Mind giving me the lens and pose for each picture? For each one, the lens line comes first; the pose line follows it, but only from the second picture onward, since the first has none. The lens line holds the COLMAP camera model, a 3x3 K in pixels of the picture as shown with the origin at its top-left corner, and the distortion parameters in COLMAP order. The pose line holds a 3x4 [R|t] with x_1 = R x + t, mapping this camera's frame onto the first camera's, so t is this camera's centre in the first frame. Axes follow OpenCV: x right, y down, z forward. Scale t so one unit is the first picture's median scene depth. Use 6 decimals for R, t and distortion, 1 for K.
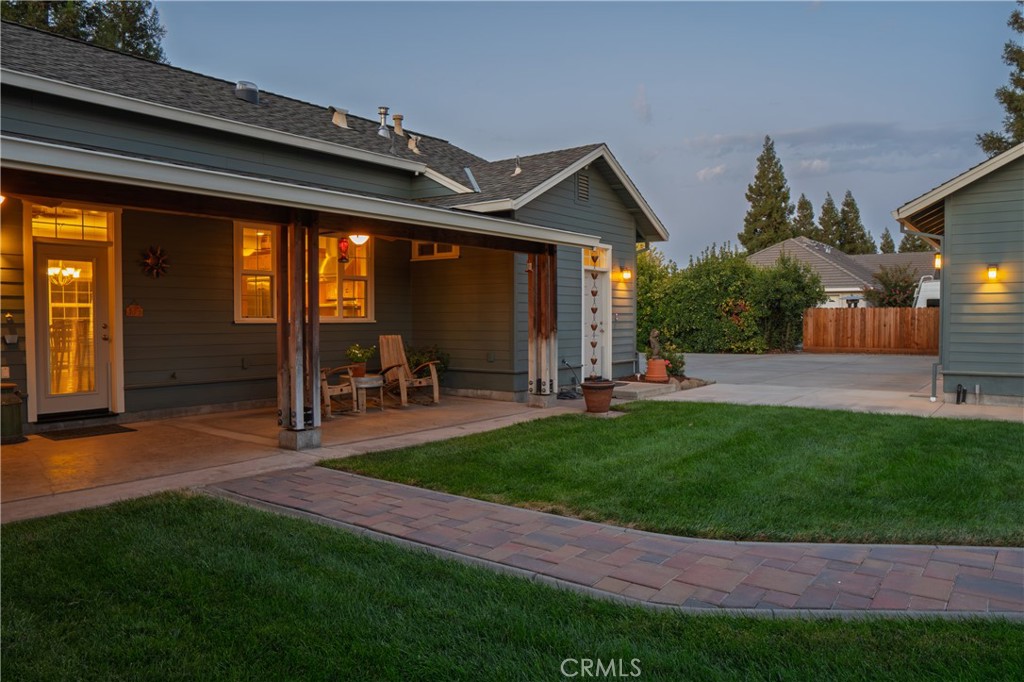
lens RADIAL K [[748.7, 0, 510.3], [0, 748.7, 345.1], [0, 0, 1]] dist [-0.106869, 0.074304]
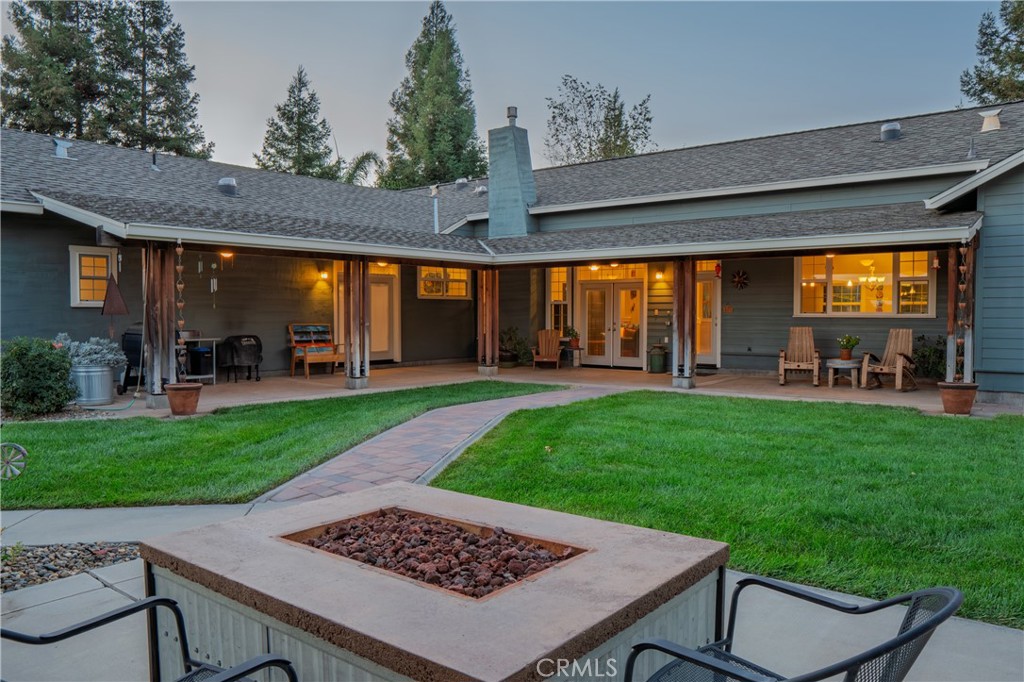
lens RADIAL K [[748.7, 0, 510.3], [0, 748.7, 345.1], [0, 0, 1]] dist [-0.106869, 0.074304]
pose [[-0.037268, 0.041044, -0.998462, 1.262853], [-0.034984, 0.998490, 0.042351, -0.018763], [0.998693, 0.036508, -0.035776, 0.560221]]
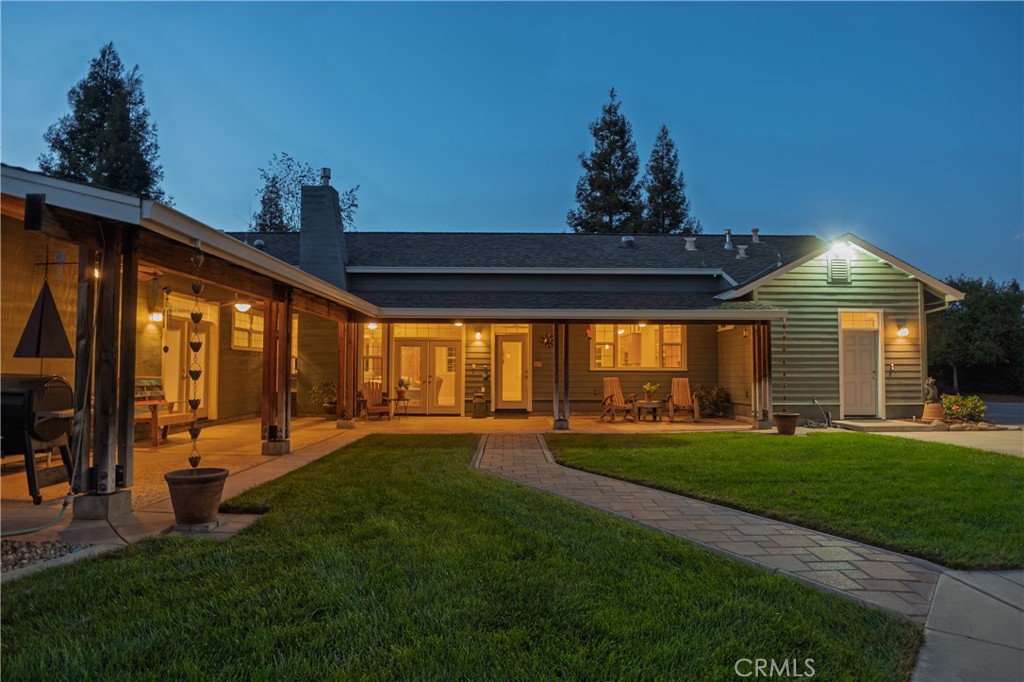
lens RADIAL K [[566.4, 0, 514.7], [0, 566.4, 346.6], [0, 0, 1]] dist [-0.026045, 0.003698]
pose [[0.604825, -0.032955, -0.795676, 0.781475], [-0.031644, 0.997360, -0.065362, 0.012837], [0.795729, 0.064711, 0.602186, -0.062331]]
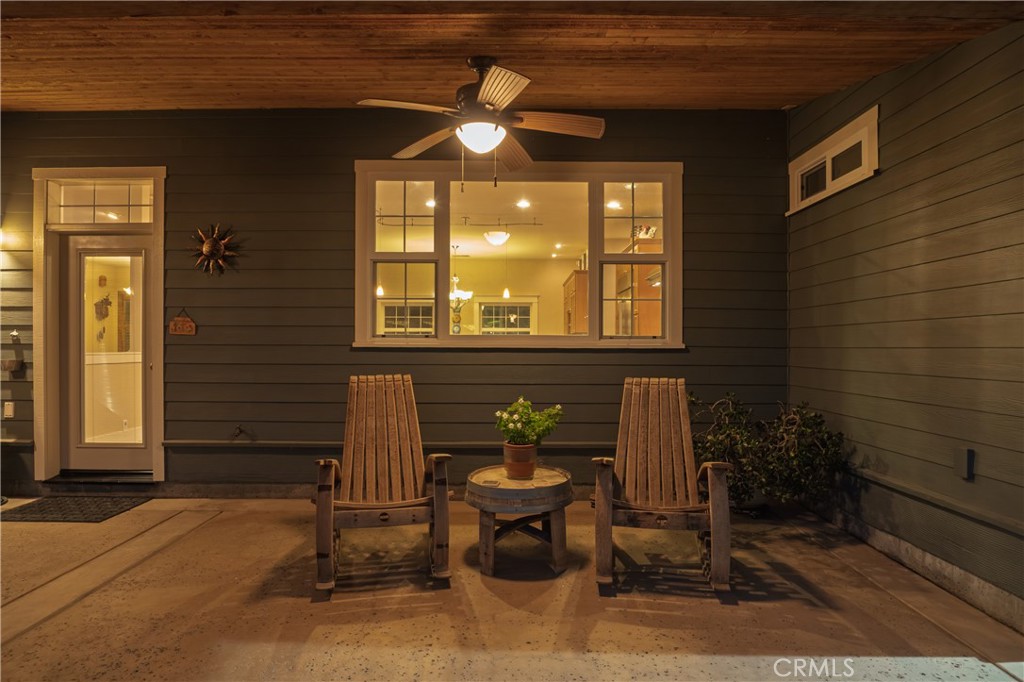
lens RADIAL K [[551.7, 0, 517.7], [0, 551.7, 347.5], [0, 0, 1]] dist [-0.036928, 0.011466]
pose [[0.606988, -0.004435, -0.794699, 0.050322], [-0.031686, 0.999054, -0.029777, -0.023229], [0.794079, 0.043255, 0.606273, 0.953522]]
